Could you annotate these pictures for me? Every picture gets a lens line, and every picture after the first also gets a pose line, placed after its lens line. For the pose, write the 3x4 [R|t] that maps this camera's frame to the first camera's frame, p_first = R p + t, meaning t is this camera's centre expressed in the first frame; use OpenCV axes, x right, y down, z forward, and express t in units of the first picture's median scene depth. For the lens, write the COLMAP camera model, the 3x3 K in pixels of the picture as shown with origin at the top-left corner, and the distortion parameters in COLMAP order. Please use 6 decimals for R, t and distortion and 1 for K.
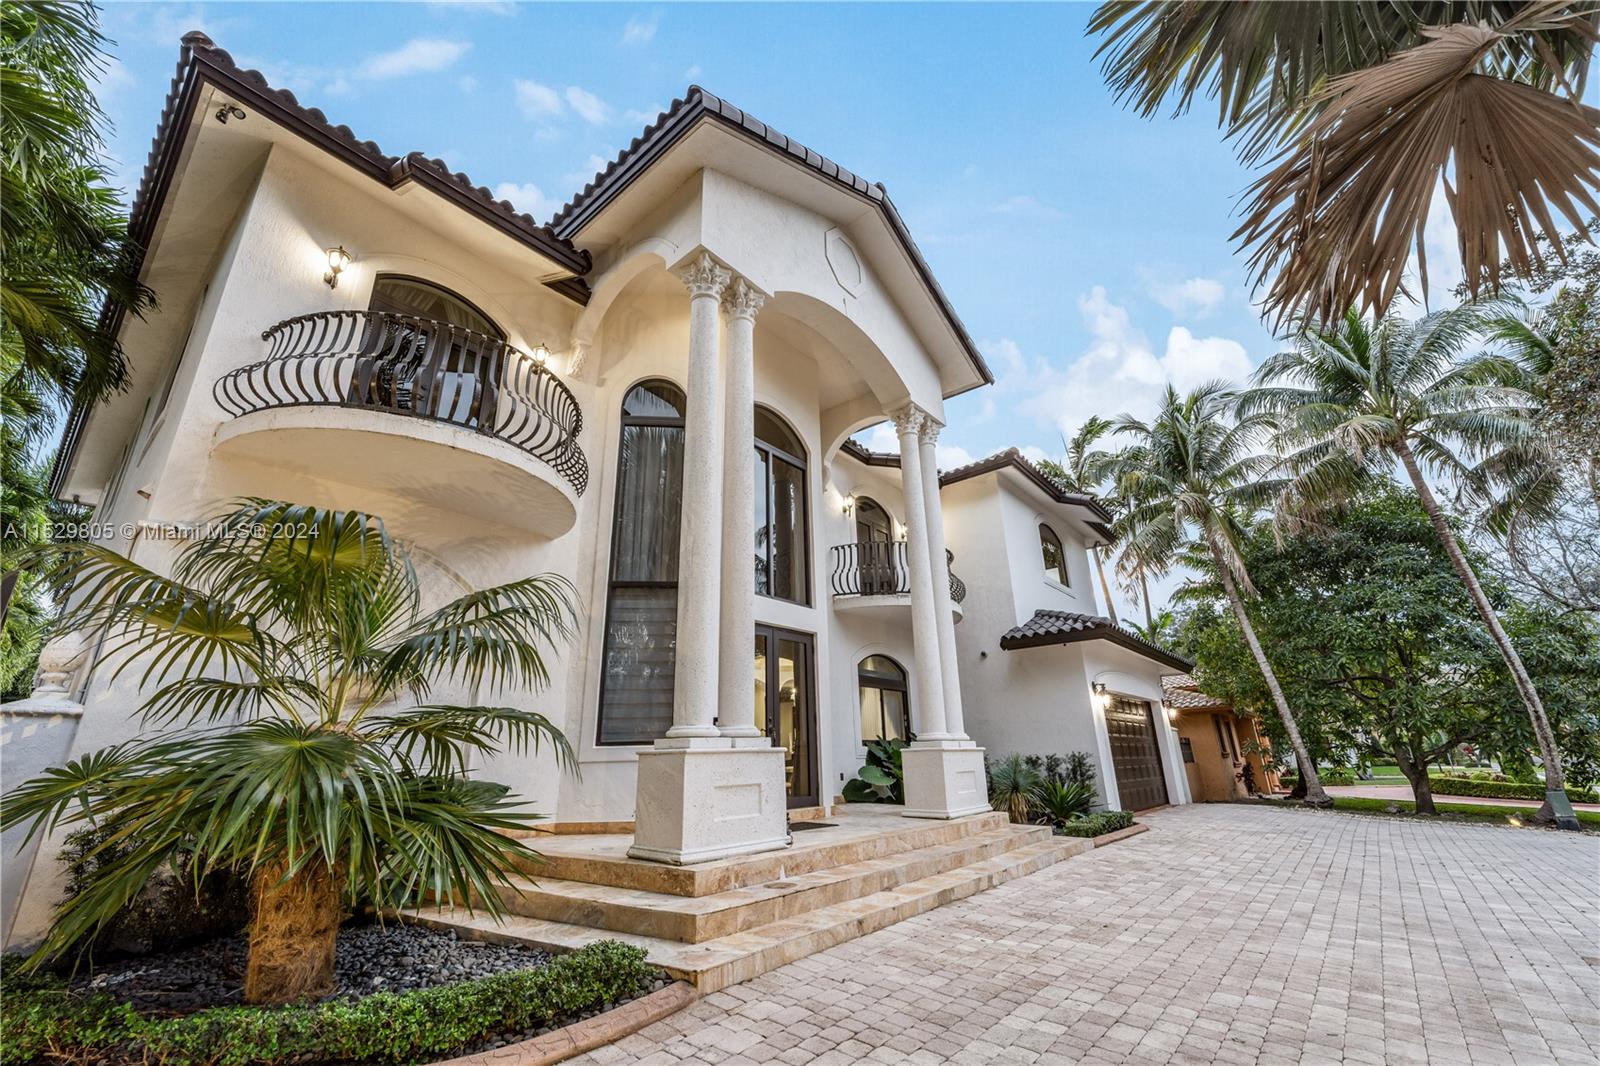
lens RADIAL K [[659.5, 0, 799.0], [0, 659.5, 533.9], [0, 0, 1]] dist [0.000053, -0.000165]
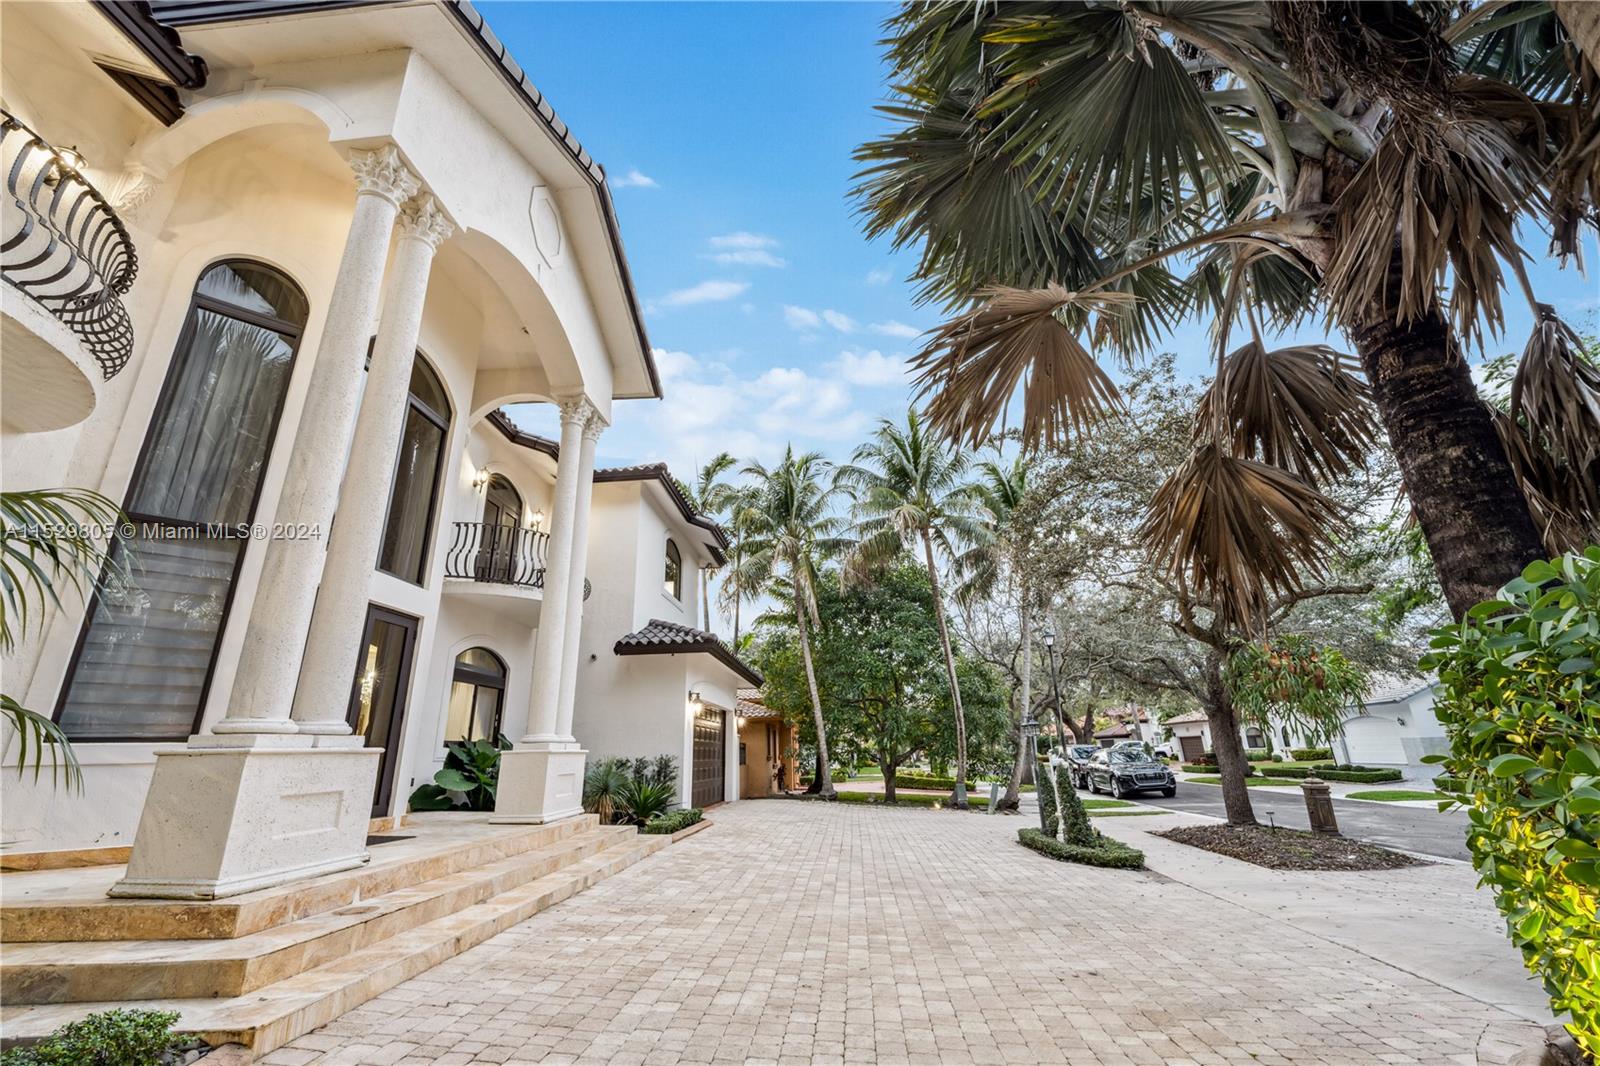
lens RADIAL K [[659.5, 0, 803.5], [0, 659.5, 534.4], [0, 0, 1]] dist [0.000053, -0.000165]
pose [[0.813260, 0.189313, 0.550244, -0.067379], [-0.187252, 0.980443, -0.060566, 0.001944], [-0.550949, -0.053778, 0.832804, 0.002988]]
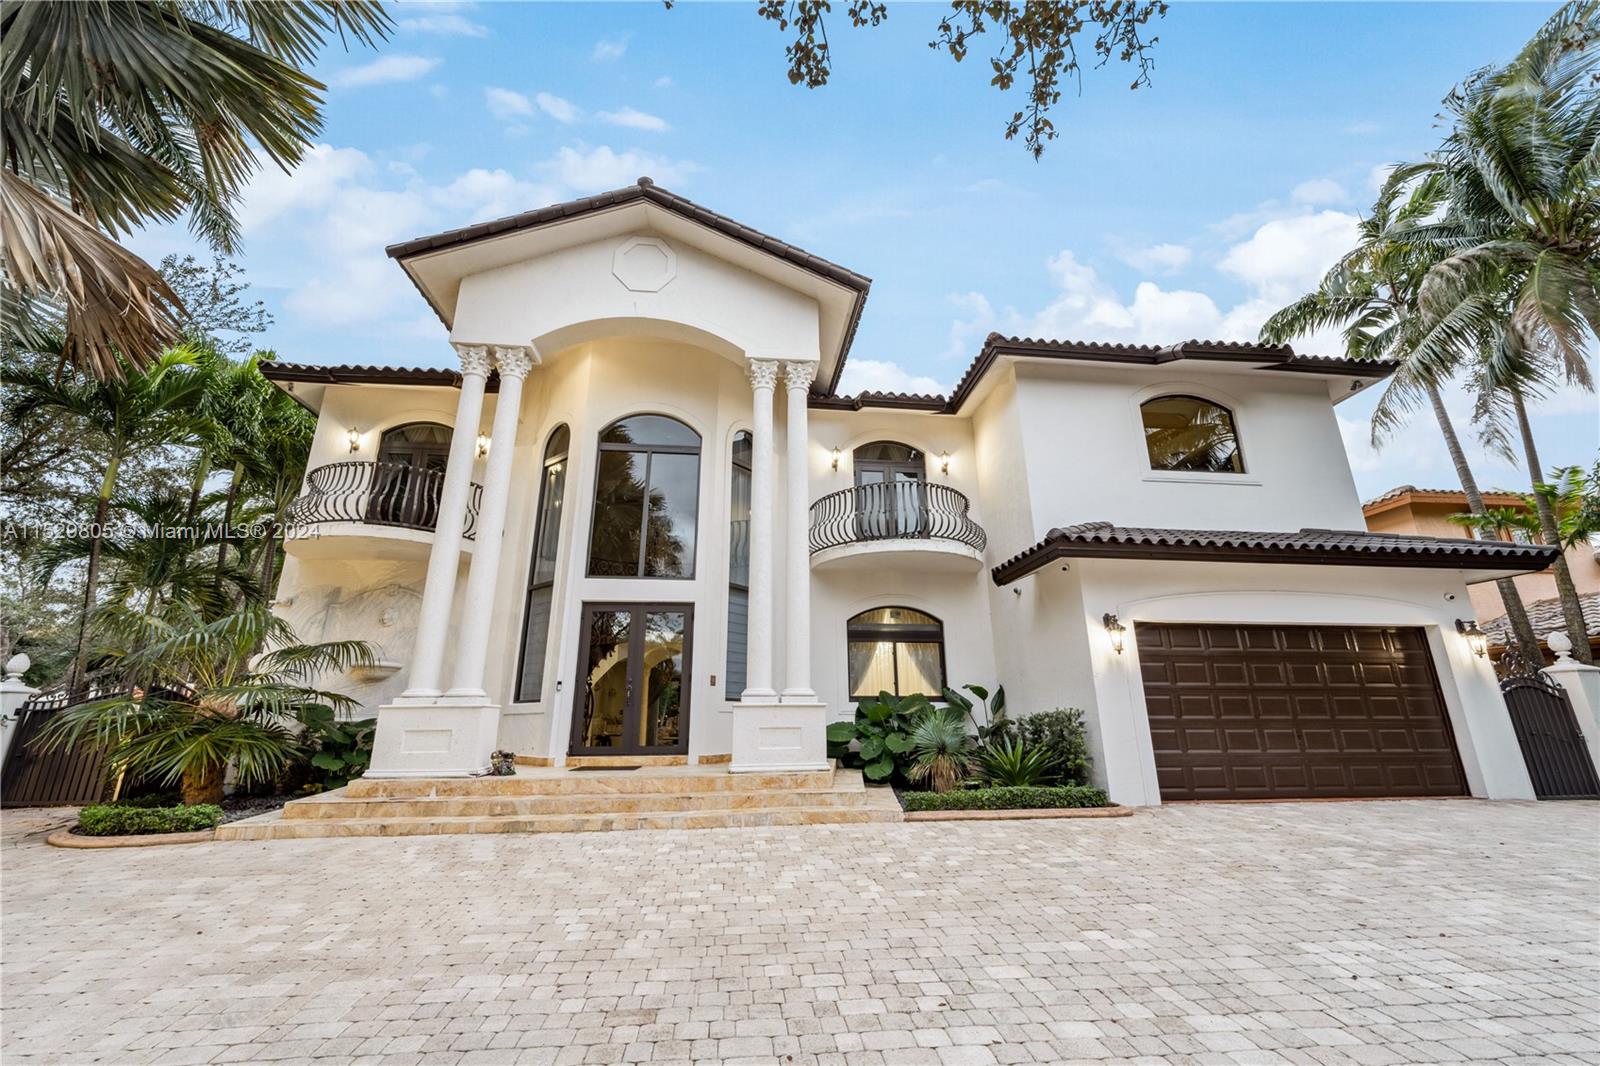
lens RADIAL K [[659.5, 0, 813.0], [0, 659.5, 527.3], [0, 0, 1]] dist [0.000053, -0.000165]
pose [[0.714898, -0.179723, -0.675737, 0.971075], [0.218348, 0.975456, -0.028436, 0.106139], [0.664263, -0.127217, 0.736594, 0.342922]]
